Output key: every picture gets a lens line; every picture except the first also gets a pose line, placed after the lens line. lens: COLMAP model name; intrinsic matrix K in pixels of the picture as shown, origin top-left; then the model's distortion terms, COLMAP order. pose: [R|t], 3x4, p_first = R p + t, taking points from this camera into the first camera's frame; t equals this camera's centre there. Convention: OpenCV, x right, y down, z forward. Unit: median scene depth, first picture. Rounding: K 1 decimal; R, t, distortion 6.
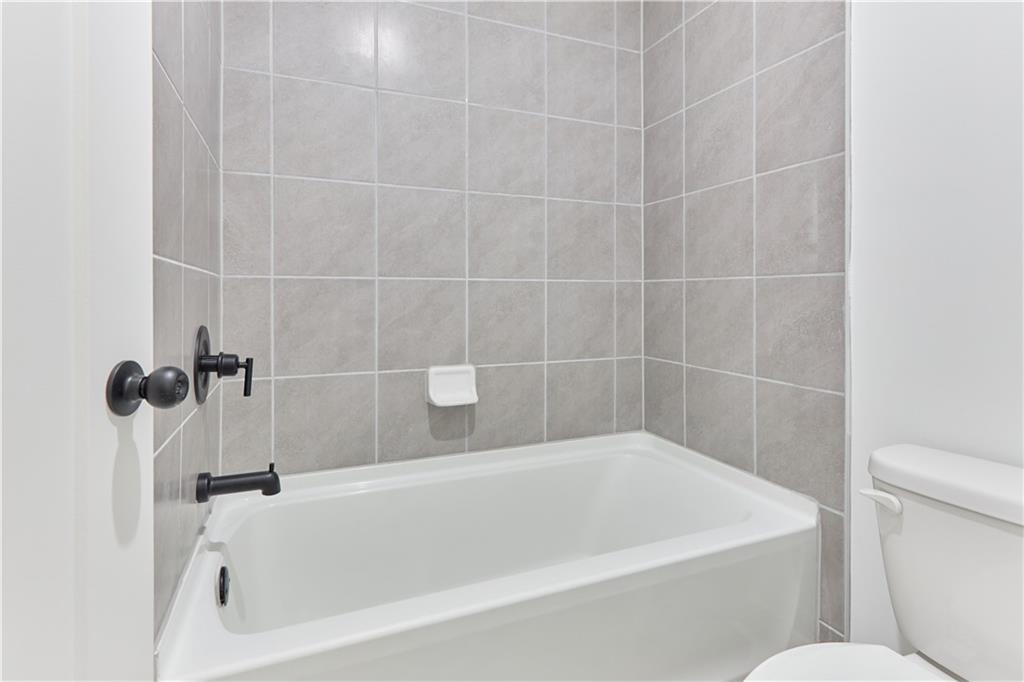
lens RADIAL K [[501.9, 0, 508.1], [0, 501.9, 305.1], [0, 0, 1]] dist [0.008674, -0.000789]
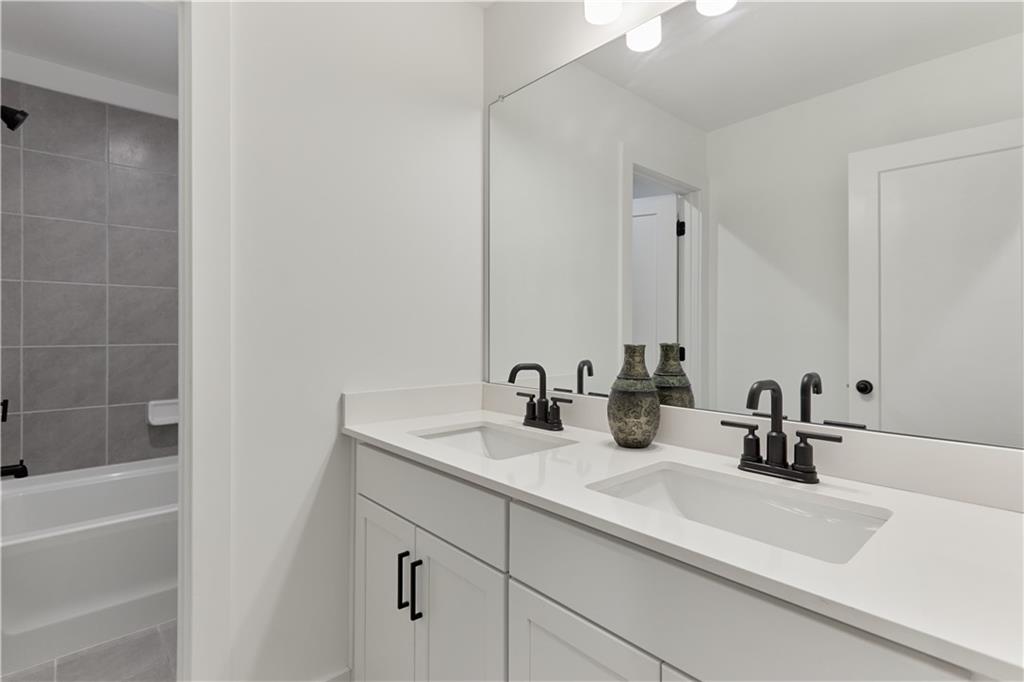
lens RADIAL K [[501.9, 0, 510.7], [0, 501.9, 333.2], [0, 0, 1]] dist [0.008674, -0.000789]
pose [[0.944196, 0.002535, 0.329374, 0.402996], [-0.000687, 0.999983, -0.005727, -0.083170], [-0.329383, 0.005181, 0.944182, -0.886126]]
